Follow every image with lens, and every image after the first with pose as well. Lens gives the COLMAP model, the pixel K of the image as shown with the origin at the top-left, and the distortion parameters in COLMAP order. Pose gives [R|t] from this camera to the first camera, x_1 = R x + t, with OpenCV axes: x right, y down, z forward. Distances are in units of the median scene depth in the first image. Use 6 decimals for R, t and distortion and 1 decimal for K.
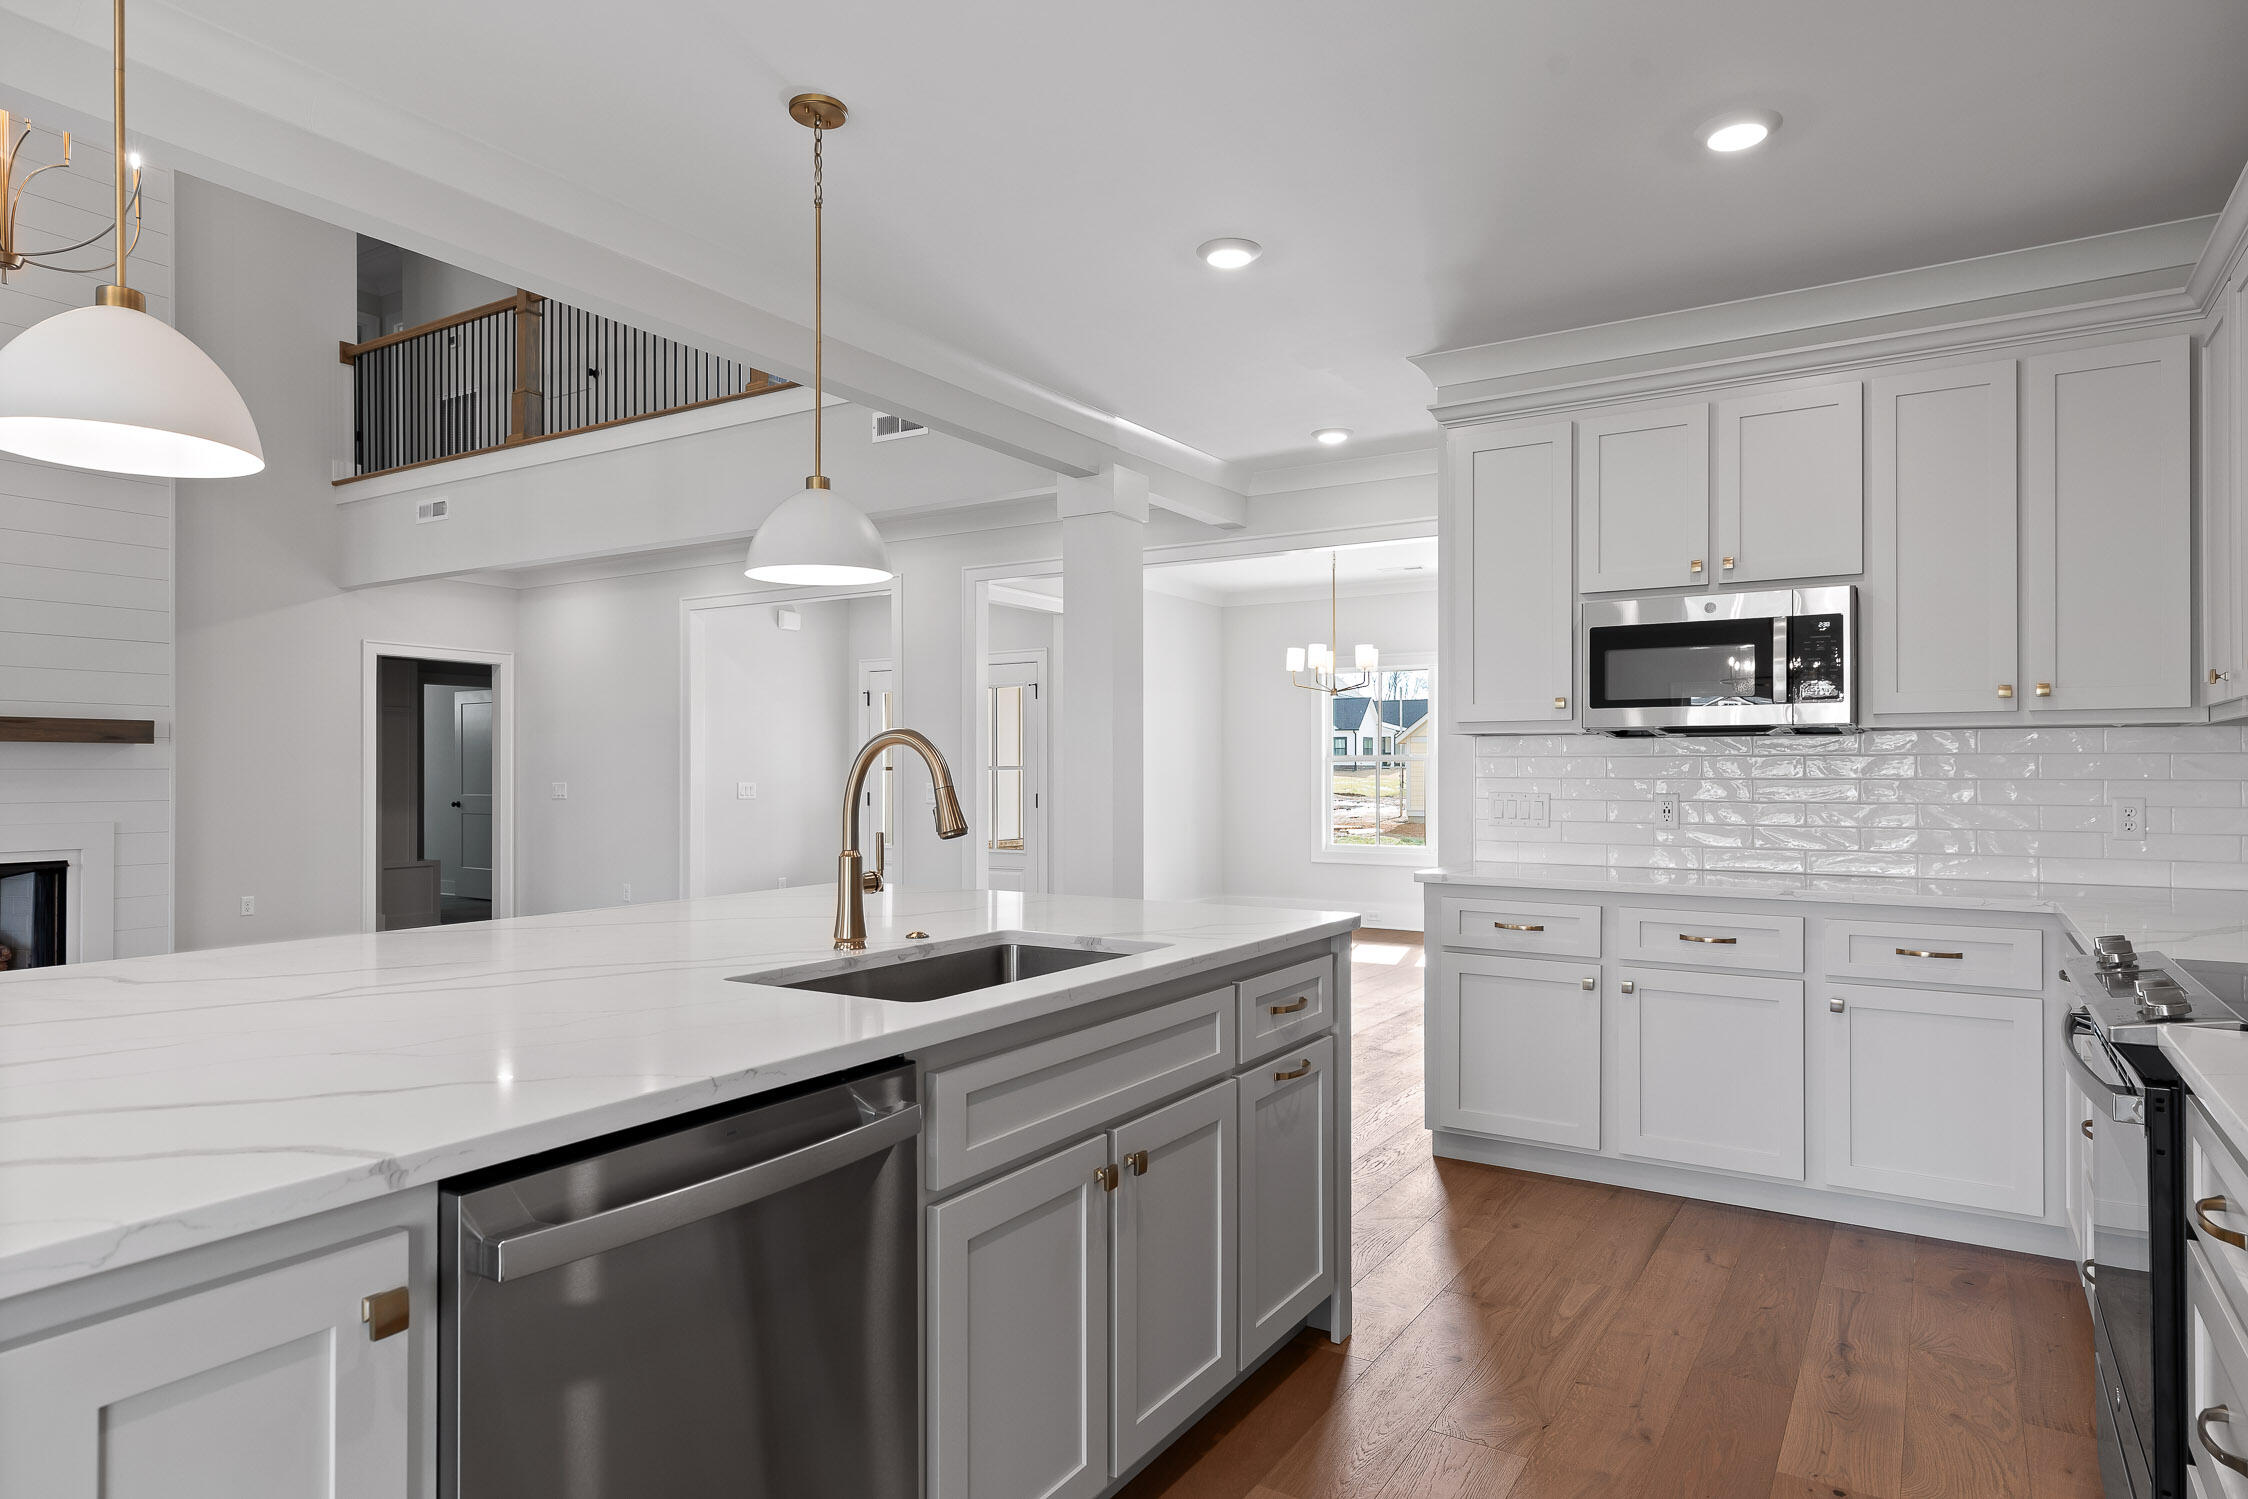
lens RADIAL K [[1320.4, 0, 1130.0], [0, 1320.4, 744.3], [0, 0, 1]] dist [0.005032, 0.002712]
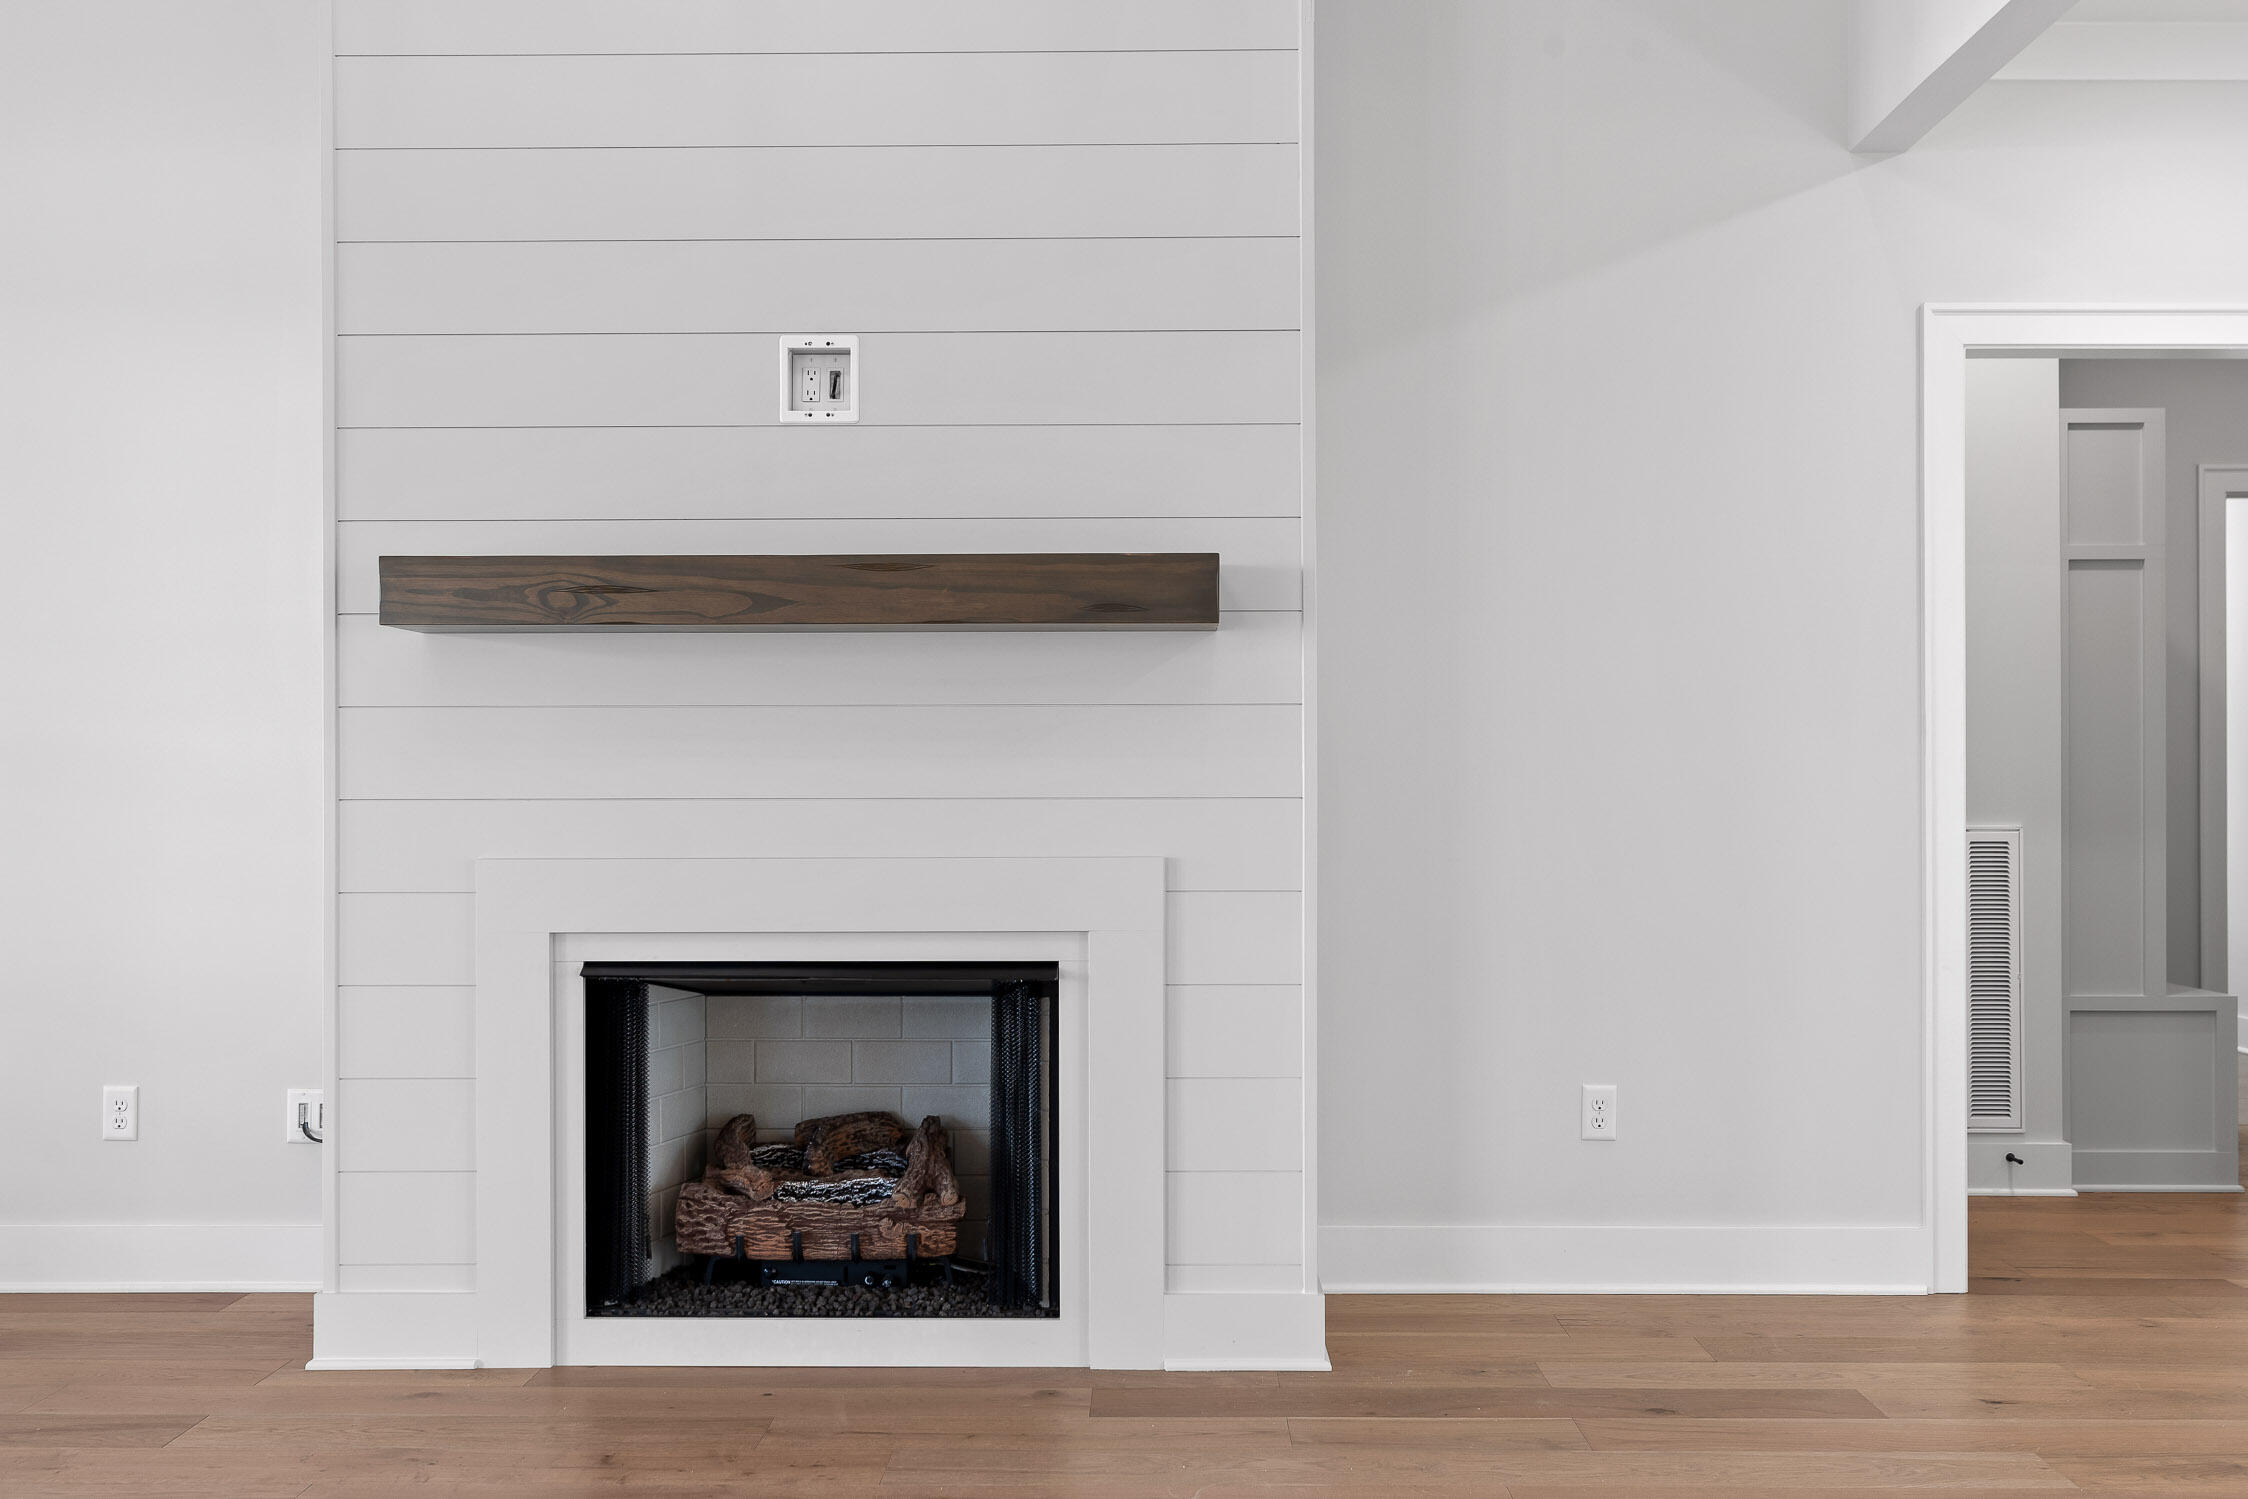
lens RADIAL K [[2251.0, 0, 1126.8], [0, 2251.0, 778.2], [0, 0, 1]] dist [-0.006103, -0.006302]
pose [[0.502323, -0.000821, -0.864680, -0.211735], [0.021286, 0.999708, 0.011417, 0.025251], [0.864418, -0.024140, 0.502194, 0.565000]]
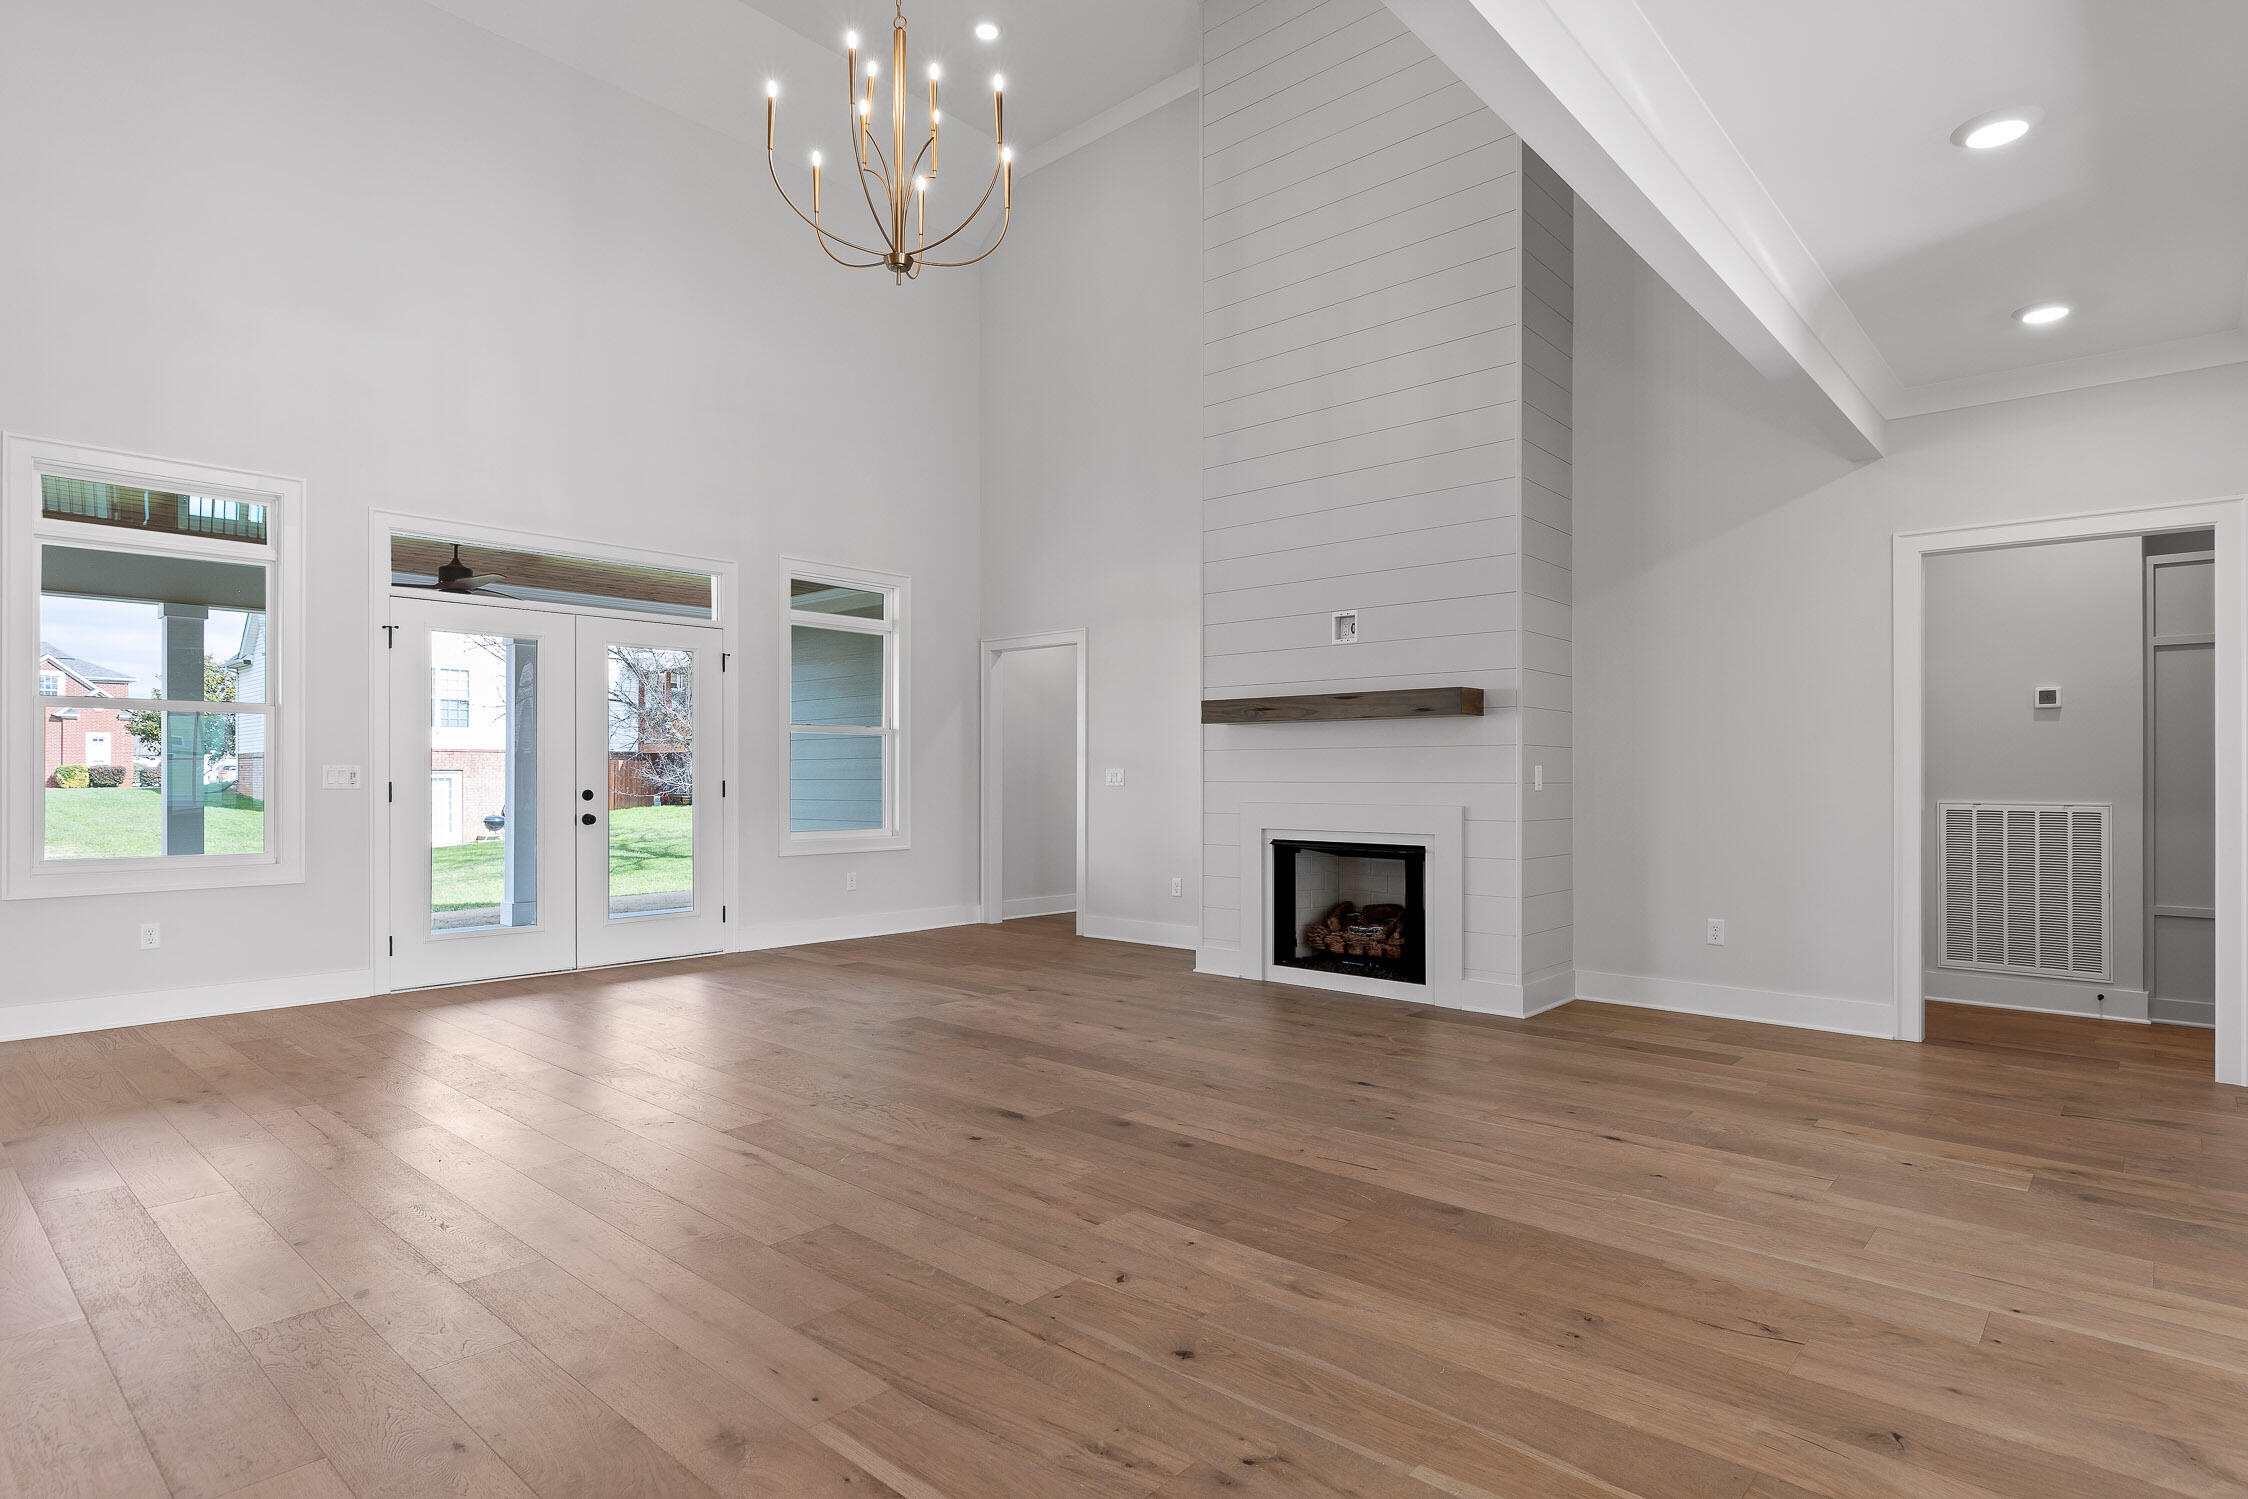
lens RADIAL K [[1164.6, 0, 1130.1], [0, 1164.6, 772.5], [0, 0, 1]] dist [0.001463, 0.000648]
pose [[-0.187284, -0.002090, -0.982304, 0.025308], [0.021775, 0.999743, -0.006279, 0.029596], [0.982064, -0.022566, -0.187190, 0.754304]]
